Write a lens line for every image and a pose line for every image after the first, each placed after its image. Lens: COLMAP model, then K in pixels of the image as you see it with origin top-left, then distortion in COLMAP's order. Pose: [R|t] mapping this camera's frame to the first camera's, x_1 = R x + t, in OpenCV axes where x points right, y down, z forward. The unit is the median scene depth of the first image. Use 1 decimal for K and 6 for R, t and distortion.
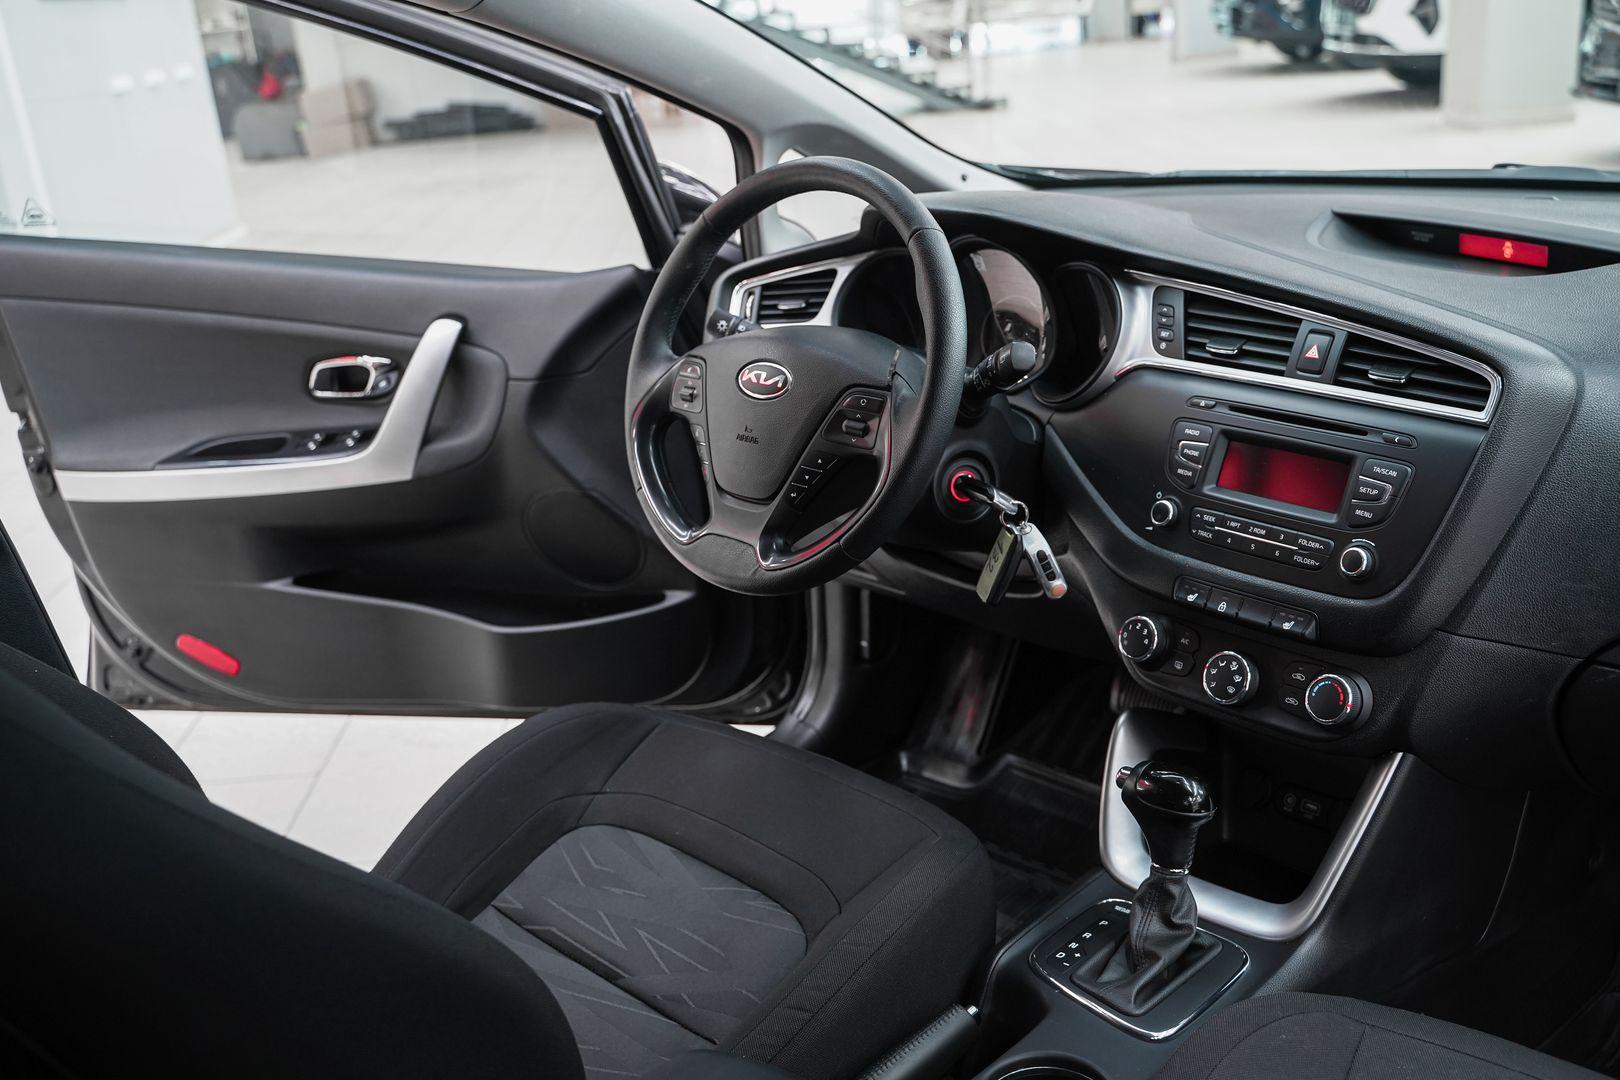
lens RADIAL K [[1569.3, 0, 798.3], [0, 1569.3, 522.1], [0, 0, 1]] dist [-0.086145, 0.114800]
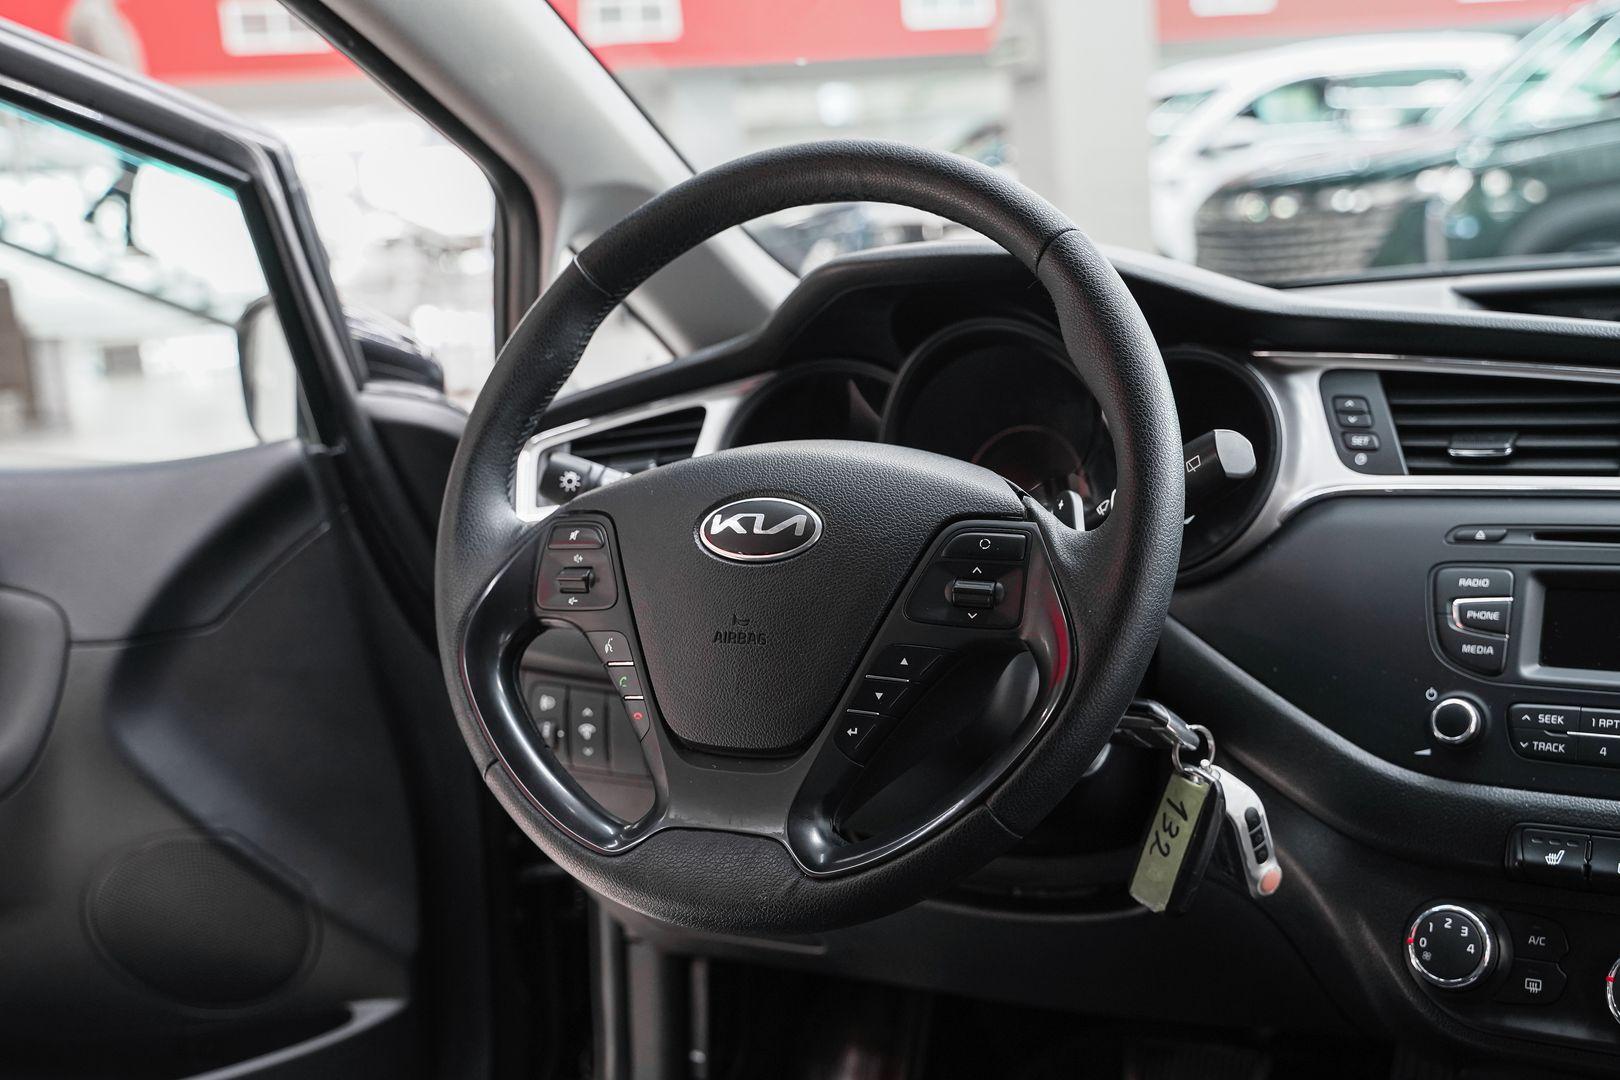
lens RADIAL K [[1927.8, 0, 810.0], [0, 1927.8, 540.0], [0, 0, 1]] dist [0.015322, 0.025591]
pose [[0.949028, -0.034792, 0.313265, -0.212357], [0.096829, 0.978009, -0.184720, 0.036893], [-0.299949, 0.205638, 0.931527, 0.380064]]
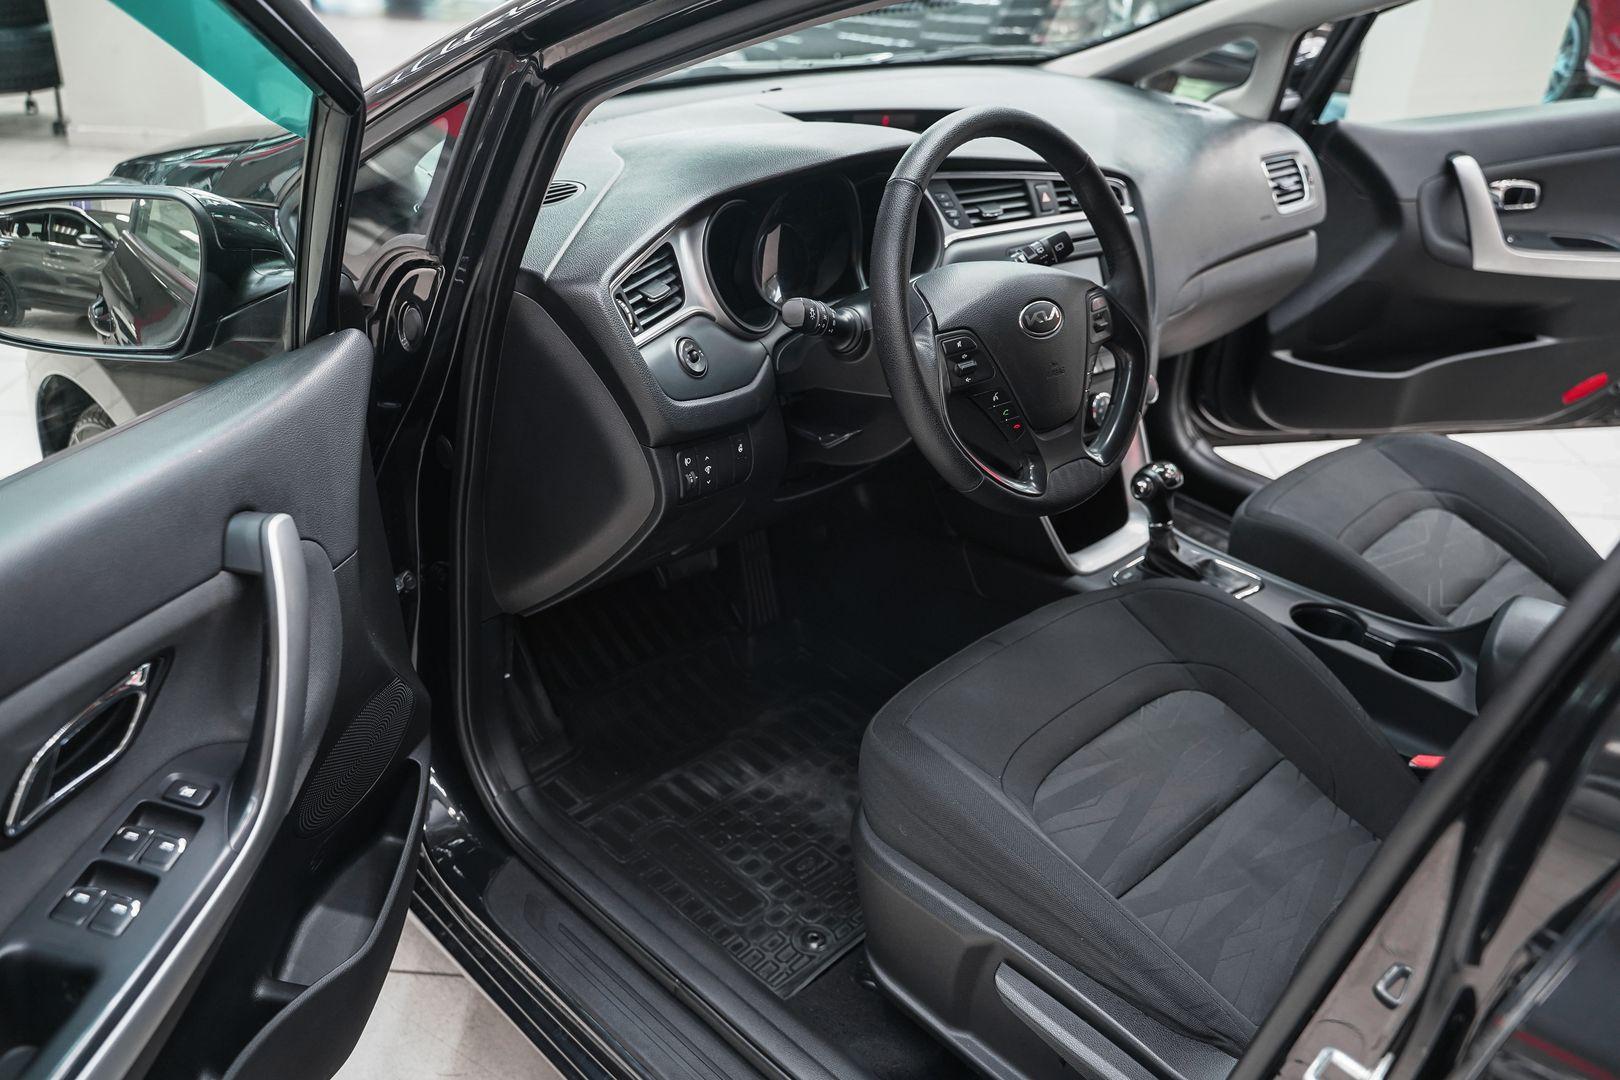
lens RADIAL K [[1320.7, 0, 810.0], [0, 1320.7, 540.0], [0, 0, 1]] dist [-0.130558, 0.105030]
pose [[-0.002800, -0.406412, 0.913686, -0.905973], [0.267946, 0.879974, 0.392238, -0.352648], [-0.963430, 0.245916, 0.106432, 1.095697]]
